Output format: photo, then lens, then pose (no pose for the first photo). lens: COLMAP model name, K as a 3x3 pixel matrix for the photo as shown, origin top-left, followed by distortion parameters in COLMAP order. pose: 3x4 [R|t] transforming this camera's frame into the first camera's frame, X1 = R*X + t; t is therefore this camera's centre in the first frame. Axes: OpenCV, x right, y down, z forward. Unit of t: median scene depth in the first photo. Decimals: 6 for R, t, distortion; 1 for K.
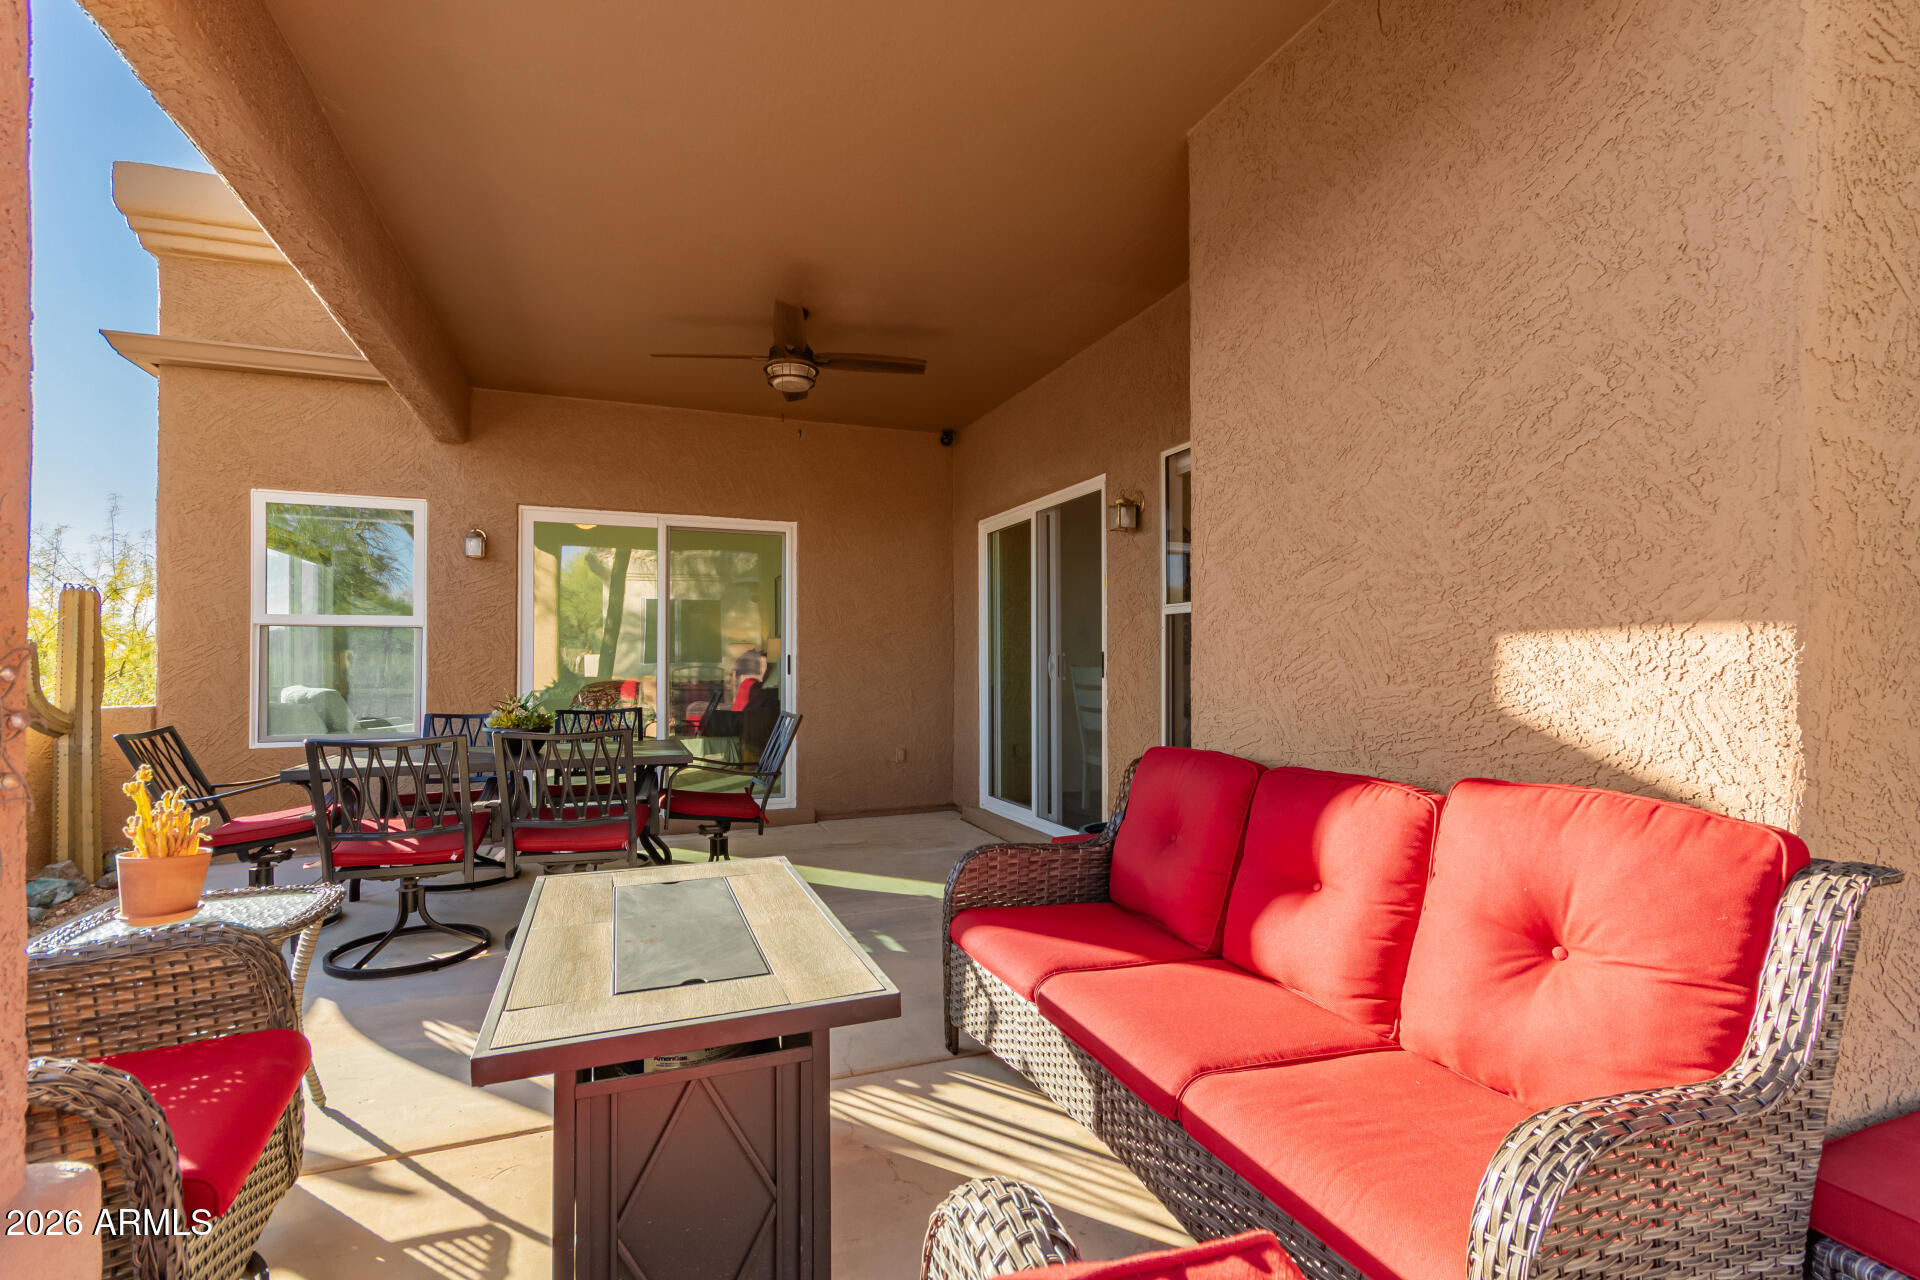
lens RADIAL K [[900.2, 0, 967.0], [0, 900.2, 649.6], [0, 0, 1]] dist [0.005375, 0.000752]
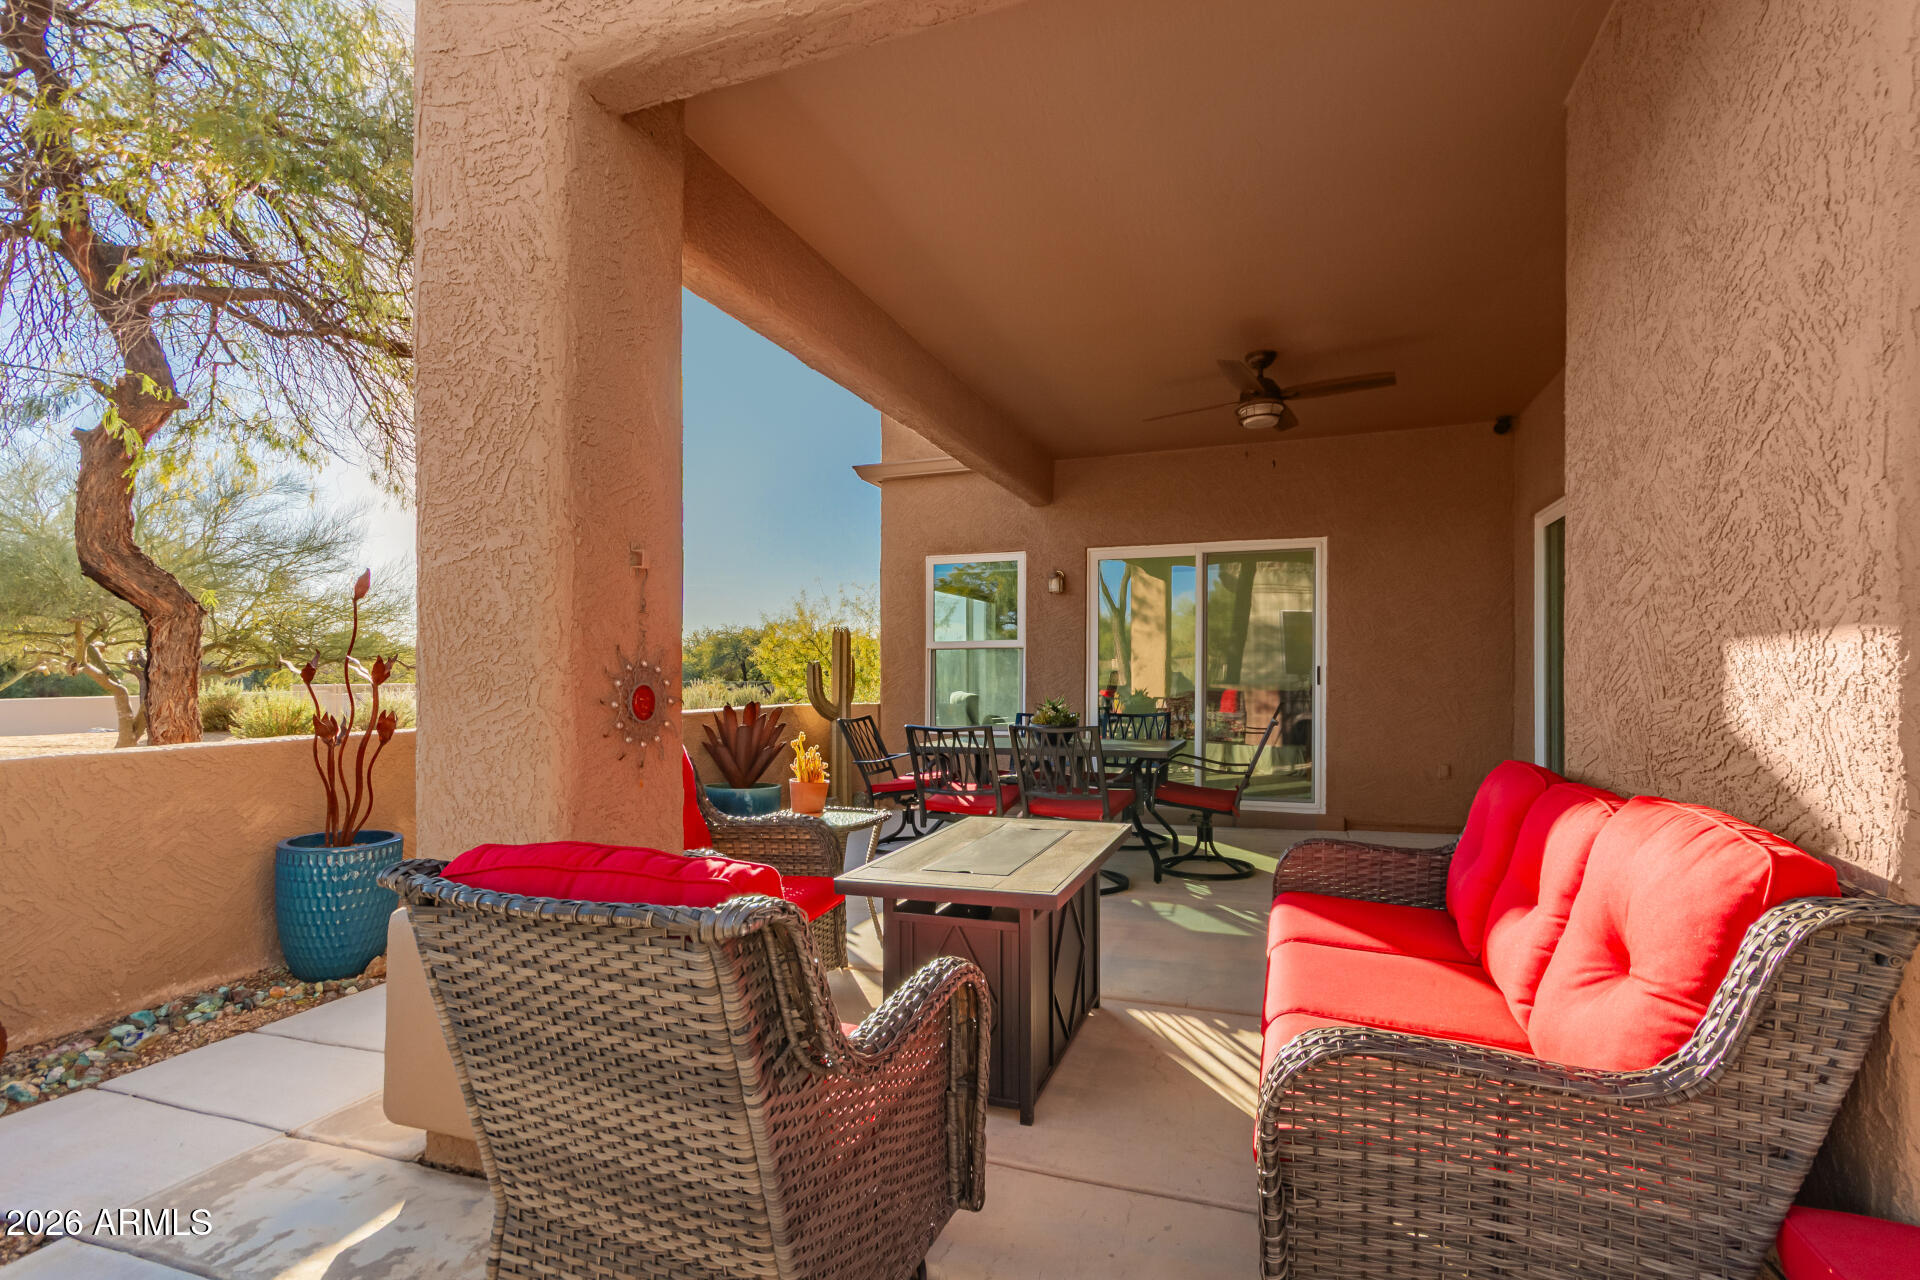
lens RADIAL K [[900.2, 0, 950.1], [0, 900.2, 650.9], [0, 0, 1]] dist [0.005375, 0.000752]
pose [[0.746054, -0.020160, -0.665580, 0.508789], [0.013498, 0.999794, -0.015153, -0.004632], [0.665748, 0.002321, 0.746173, -0.155121]]
